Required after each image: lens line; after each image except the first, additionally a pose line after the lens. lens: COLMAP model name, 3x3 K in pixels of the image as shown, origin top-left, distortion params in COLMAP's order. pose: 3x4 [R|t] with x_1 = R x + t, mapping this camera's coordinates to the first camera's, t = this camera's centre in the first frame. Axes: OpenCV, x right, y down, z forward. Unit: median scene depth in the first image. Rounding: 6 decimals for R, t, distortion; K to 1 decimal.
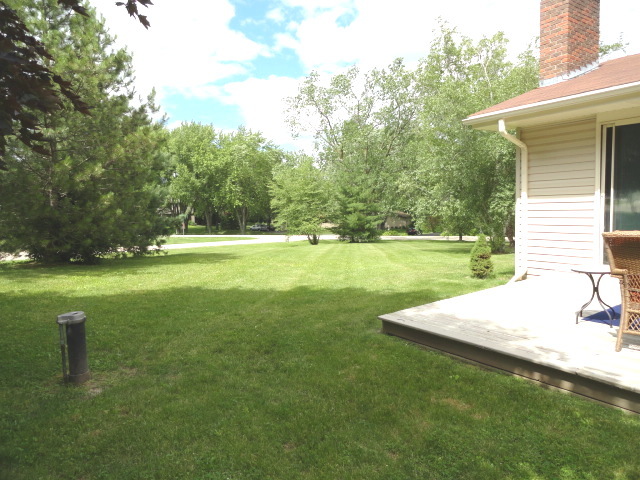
lens RADIAL K [[444.6, 0, 320.1], [0, 444.6, 238.8], [0, 0, 1]] dist [-0.004020, 0.000648]
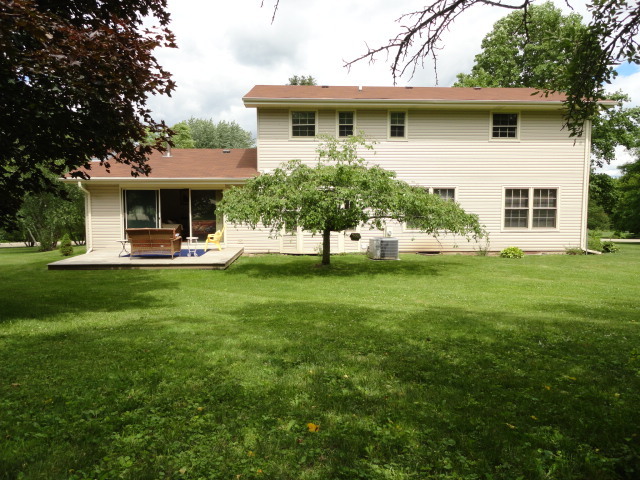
lens RADIAL K [[444.6, 0, 319.9], [0, 444.6, 238.8], [0, 0, 1]] dist [-0.004020, 0.000648]
pose [[0.545155, -0.054900, 0.836536, -0.784695], [0.049041, 0.998233, 0.033553, 0.008012], [-0.836900, 0.022733, 0.546884, -1.181680]]
